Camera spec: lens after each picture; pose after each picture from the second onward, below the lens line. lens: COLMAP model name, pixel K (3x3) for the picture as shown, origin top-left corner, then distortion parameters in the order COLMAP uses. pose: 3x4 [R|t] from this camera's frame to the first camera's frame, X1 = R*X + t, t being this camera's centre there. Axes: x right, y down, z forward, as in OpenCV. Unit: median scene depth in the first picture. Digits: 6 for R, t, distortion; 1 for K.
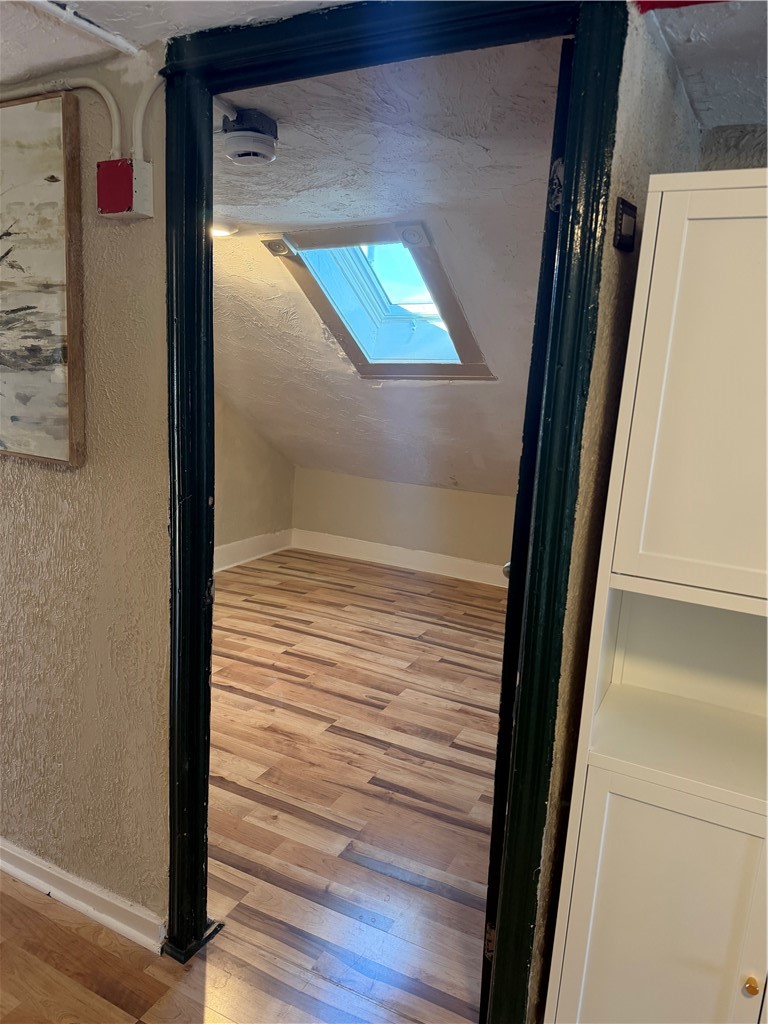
lens RADIAL K [[726.7, 0, 384.0], [0, 726.7, 512.0], [0, 0, 1]] dist [-0.001581, -0.002165]
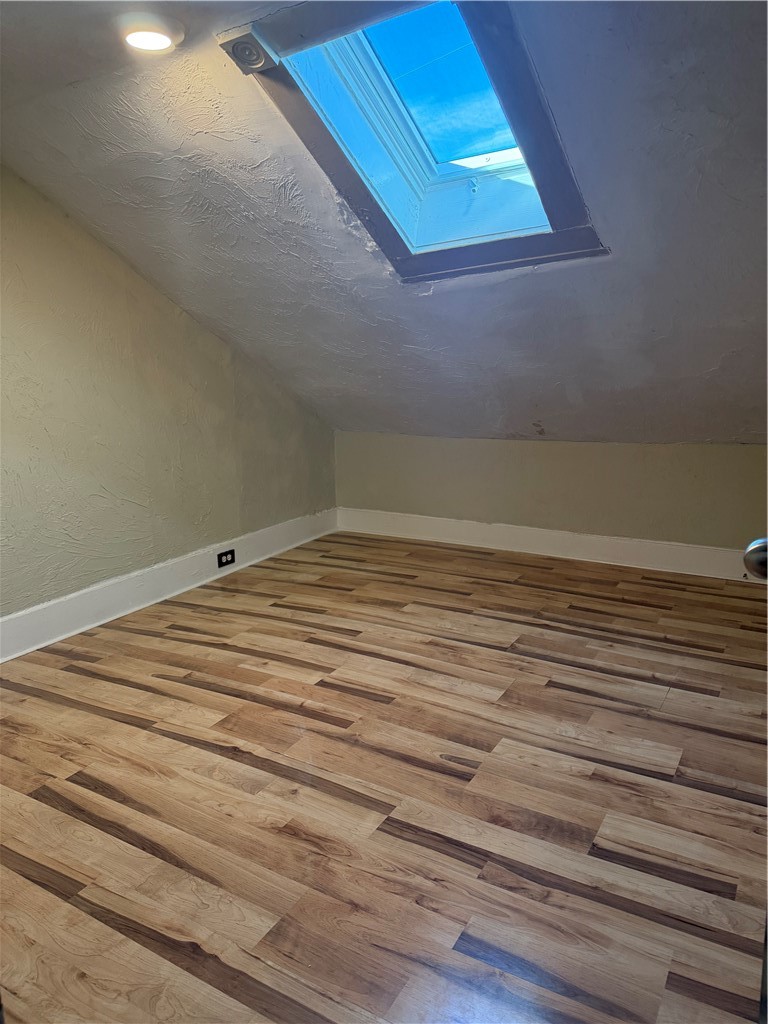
lens RADIAL K [[726.7, 0, 384.0], [0, 726.7, 512.0], [0, 0, 1]] dist [-0.001581, -0.002165]
pose [[0.993501, -0.069499, -0.090146, -0.001530], [0.072225, 0.997014, 0.027335, 0.015522], [0.087978, -0.033668, 0.995553, 0.315319]]
